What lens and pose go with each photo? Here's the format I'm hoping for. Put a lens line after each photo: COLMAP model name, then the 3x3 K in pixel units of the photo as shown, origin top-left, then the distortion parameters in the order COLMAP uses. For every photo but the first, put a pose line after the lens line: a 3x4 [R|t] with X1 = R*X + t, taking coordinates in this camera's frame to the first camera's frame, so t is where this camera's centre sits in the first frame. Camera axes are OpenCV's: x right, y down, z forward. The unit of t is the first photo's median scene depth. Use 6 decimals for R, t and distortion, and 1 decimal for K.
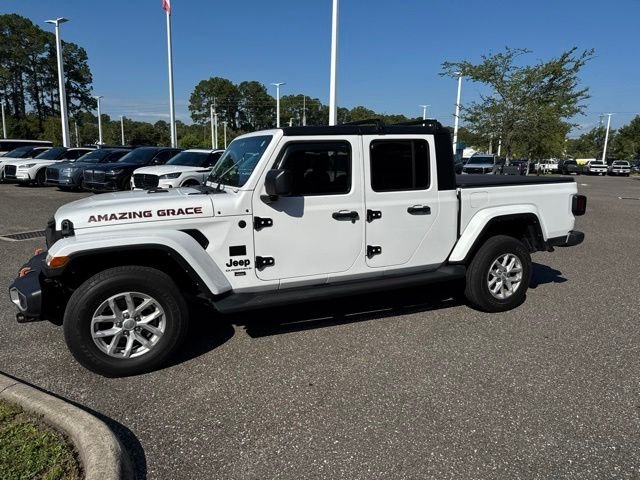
lens RADIAL K [[450.1, 0, 320.6], [0, 450.1, 237.2], [0, 0, 1]] dist [0.055080, -0.067407]
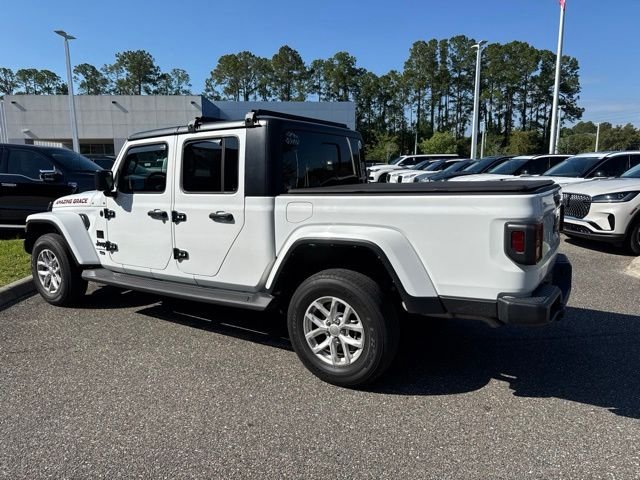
lens RADIAL K [[450.1, 0, 320.3], [0, 450.1, 238.5], [0, 0, 1]] dist [0.055080, -0.067407]
pose [[0.542350, 0.111378, -0.832737, 1.100845], [-0.130171, 0.990344, 0.047679, -0.090386], [0.830007, 0.082539, 0.551612, 0.730889]]
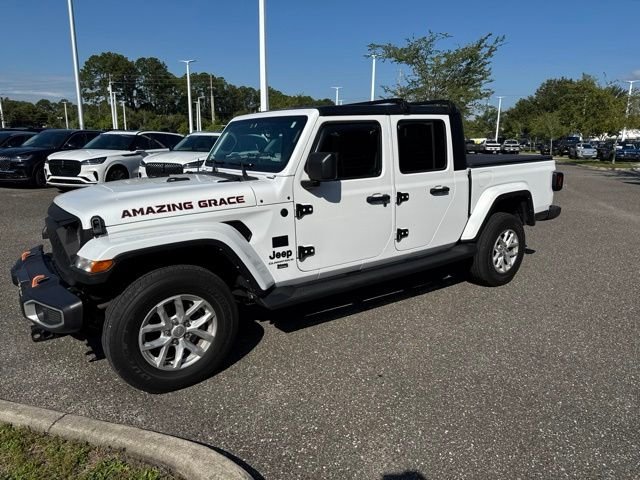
lens RADIAL K [[450.1, 0, 324.5], [0, 450.1, 234.5], [0, 0, 1]] dist [0.055080, -0.067407]
pose [[0.978323, -0.051798, 0.200501, -0.252694], [0.045017, 0.998254, 0.038237, -0.014035], [-0.202132, -0.028382, 0.978947, 0.068870]]
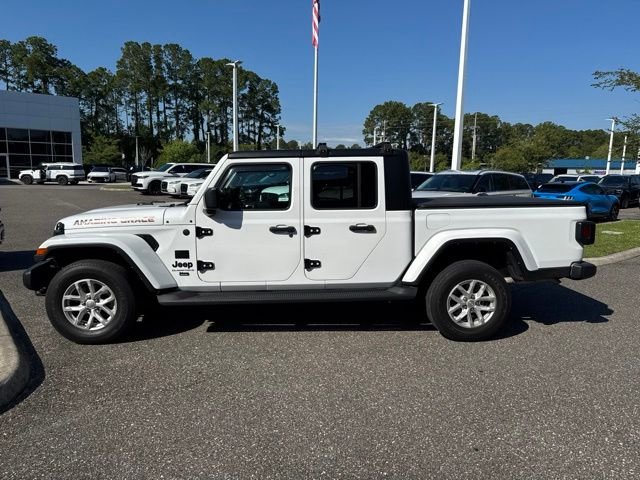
lens RADIAL K [[450.1, 0, 323.3], [0, 450.1, 236.8], [0, 0, 1]] dist [0.055080, -0.067407]
pose [[0.931367, 0.049204, -0.360742, 0.537954], [-0.065395, 0.997320, -0.032806, -0.001550], [0.358162, 0.054145, 0.932088, 0.010831]]
